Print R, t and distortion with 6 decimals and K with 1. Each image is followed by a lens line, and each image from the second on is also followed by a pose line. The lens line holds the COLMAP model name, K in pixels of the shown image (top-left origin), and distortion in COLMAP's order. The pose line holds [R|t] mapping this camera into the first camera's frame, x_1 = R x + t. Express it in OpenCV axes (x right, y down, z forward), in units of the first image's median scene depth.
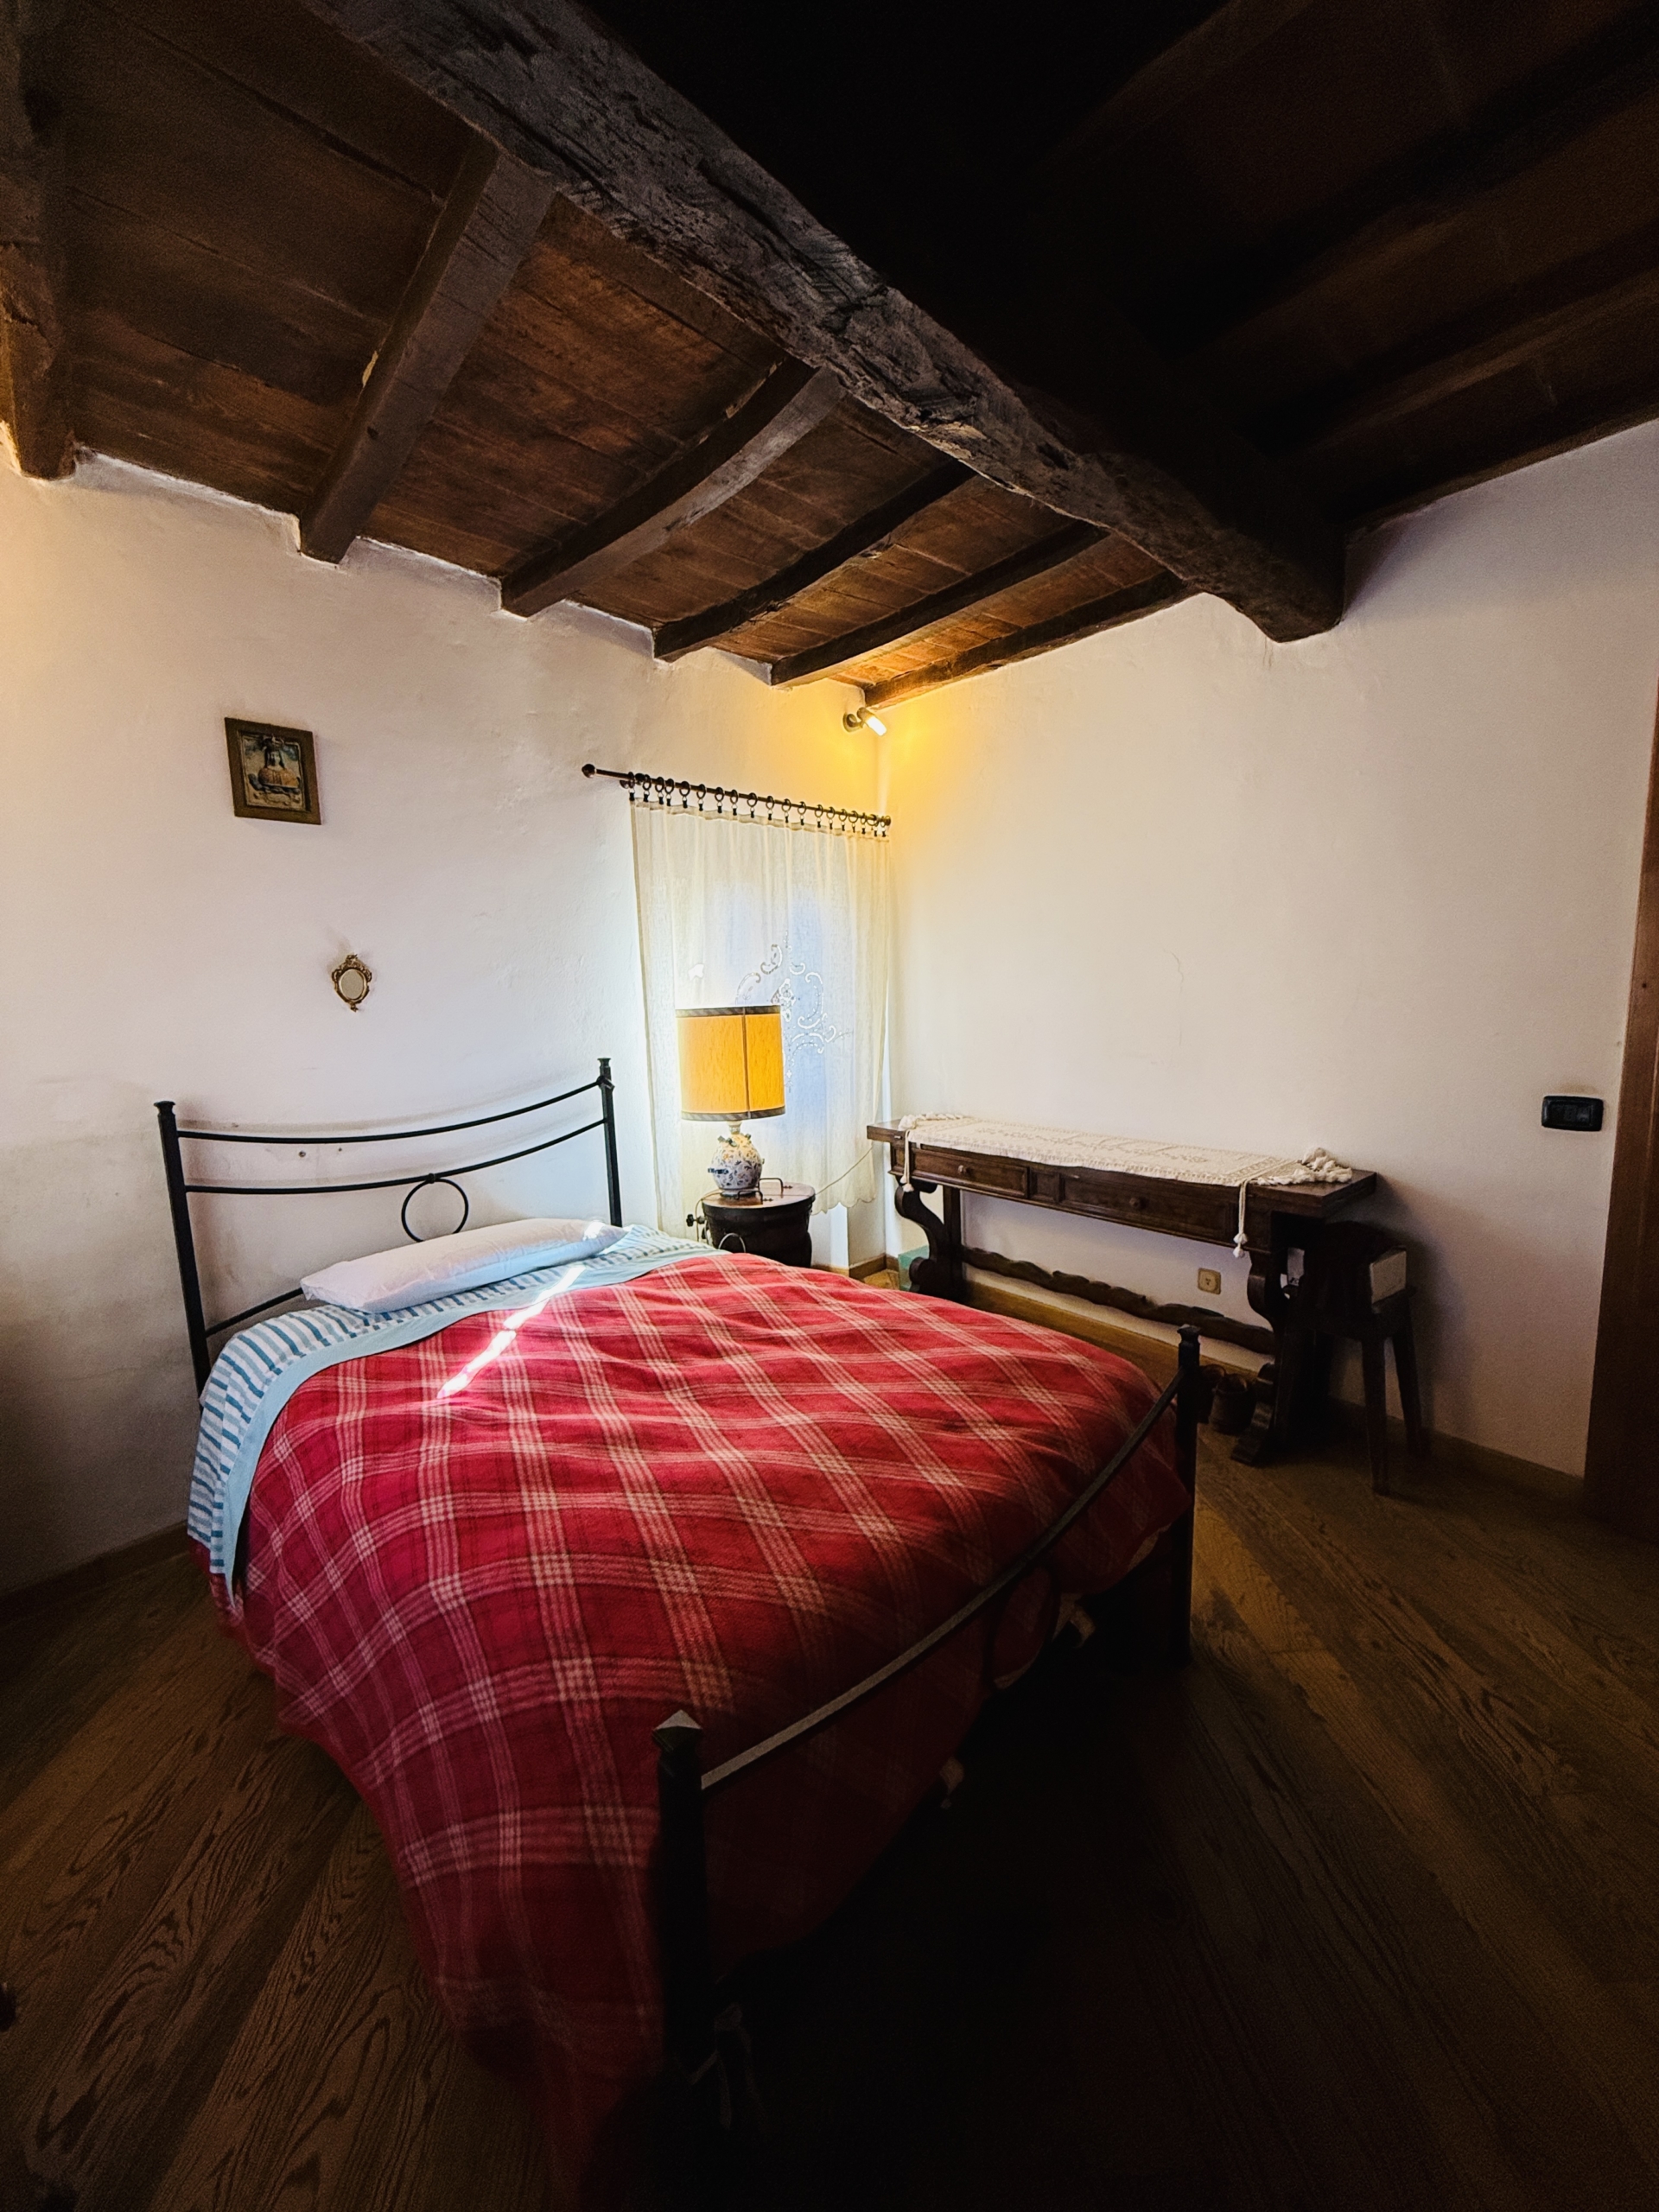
lens RADIAL K [[882.1, 0, 827.0], [0, 882.1, 1098.0], [0, 0, 1]] dist [-0.001223, 0.000292]
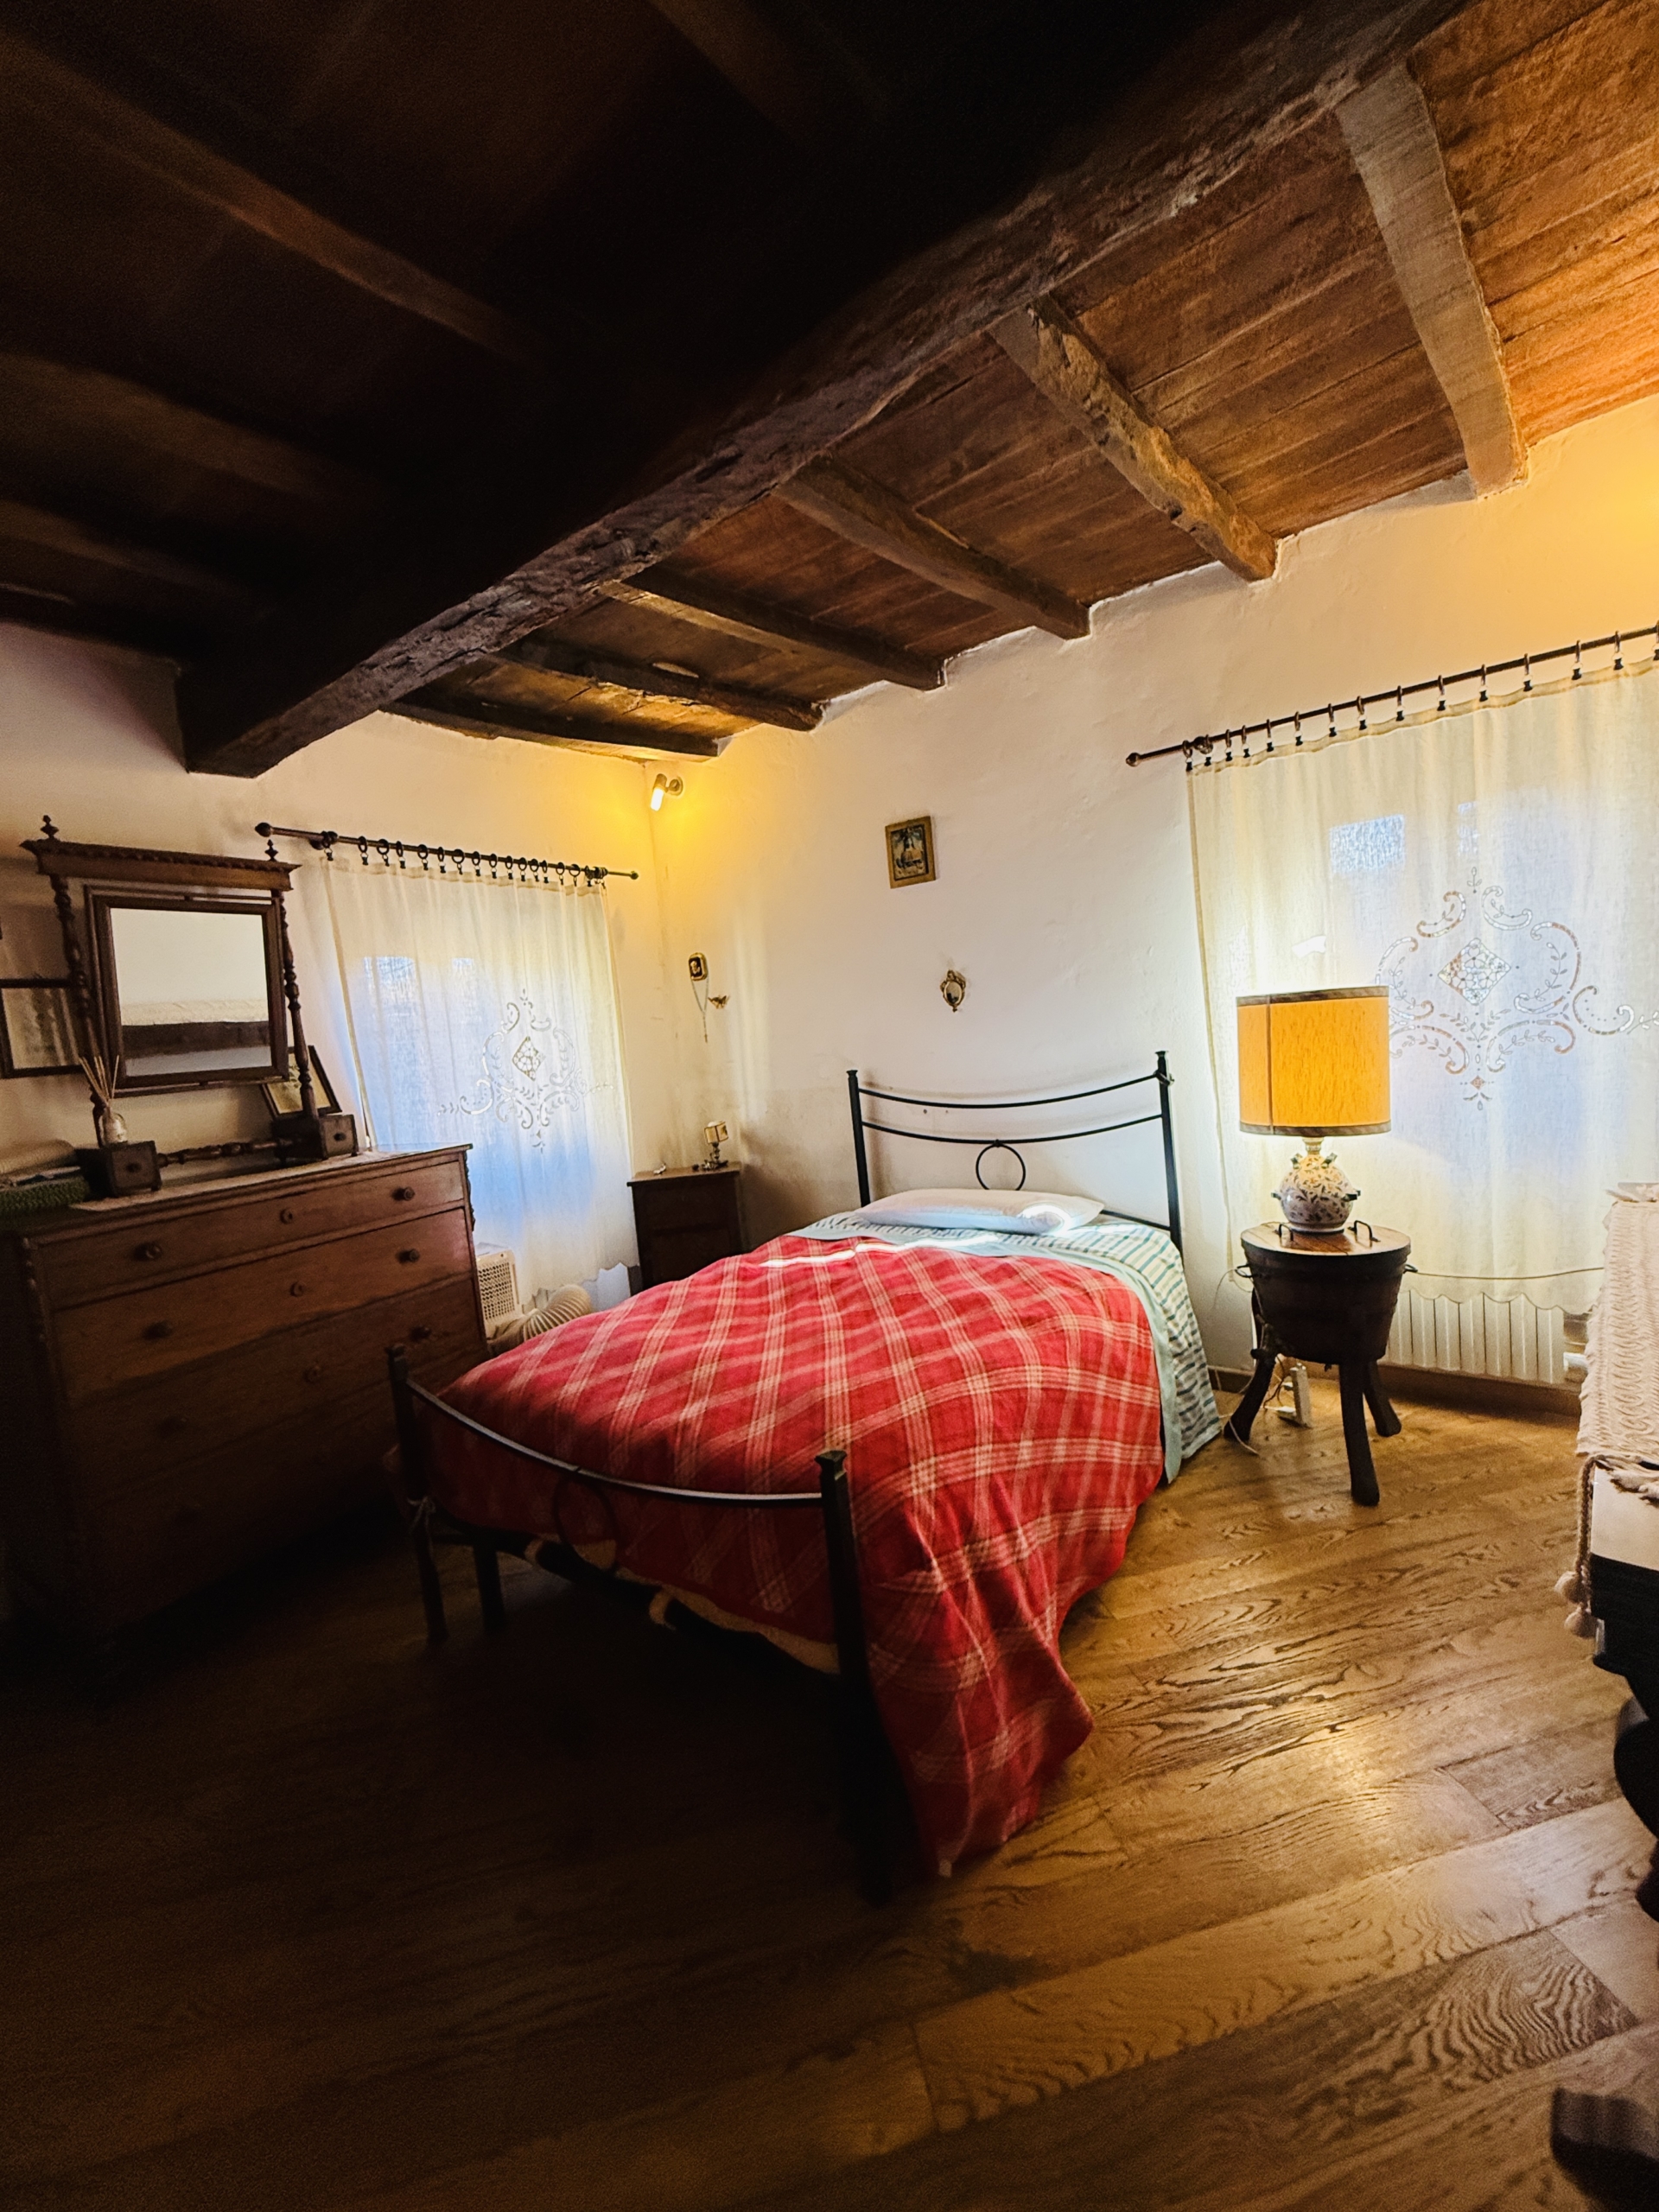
lens RADIAL K [[882.1, 0, 827.7], [0, 882.1, 1099.2], [0, 0, 1]] dist [-0.001223, 0.000292]
pose [[0.150285, 0.095468, -0.984023, 0.845093], [-0.042421, 0.995033, 0.090057, -0.084215], [0.987732, 0.028209, 0.153588, 0.645666]]
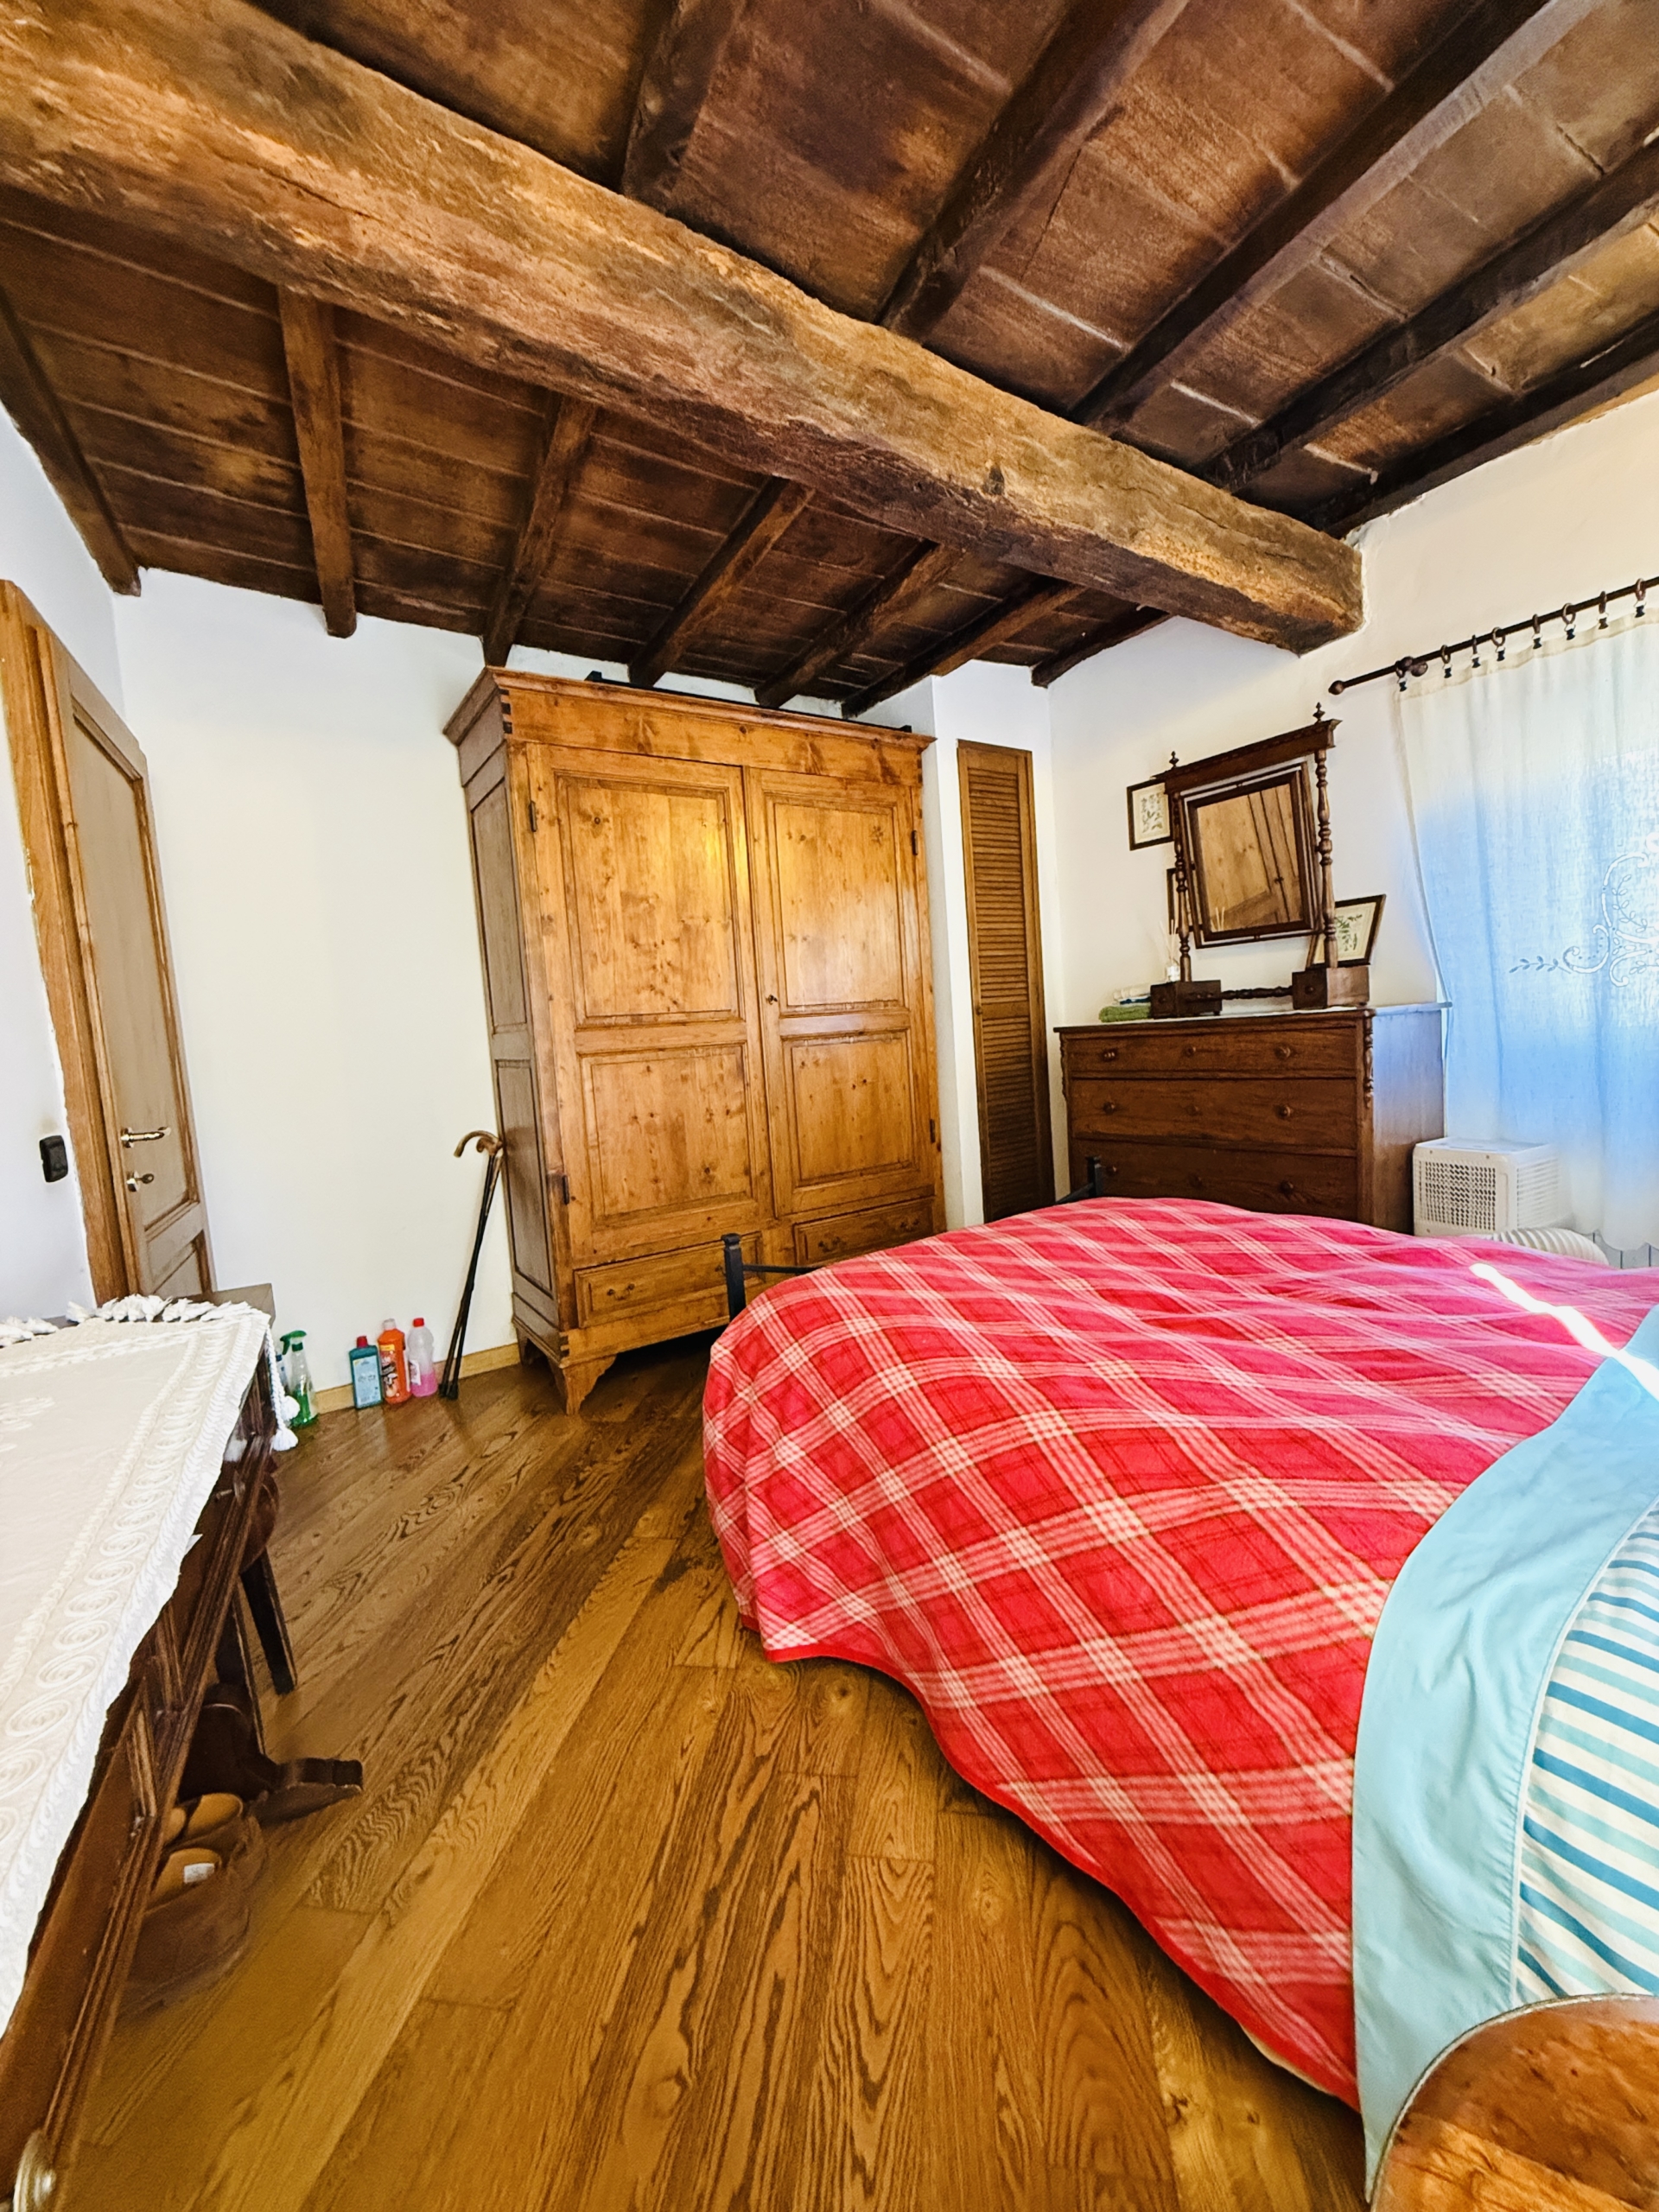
lens RADIAL K [[882.1, 0, 827.0], [0, 882.1, 1103.4], [0, 0, 1]] dist [-0.001223, 0.000292]
pose [[-0.971692, 0.083604, 0.220965, 0.014853], [0.131296, 0.968656, 0.210874, -0.095920], [-0.196409, 0.233916, -0.952212, 1.505853]]
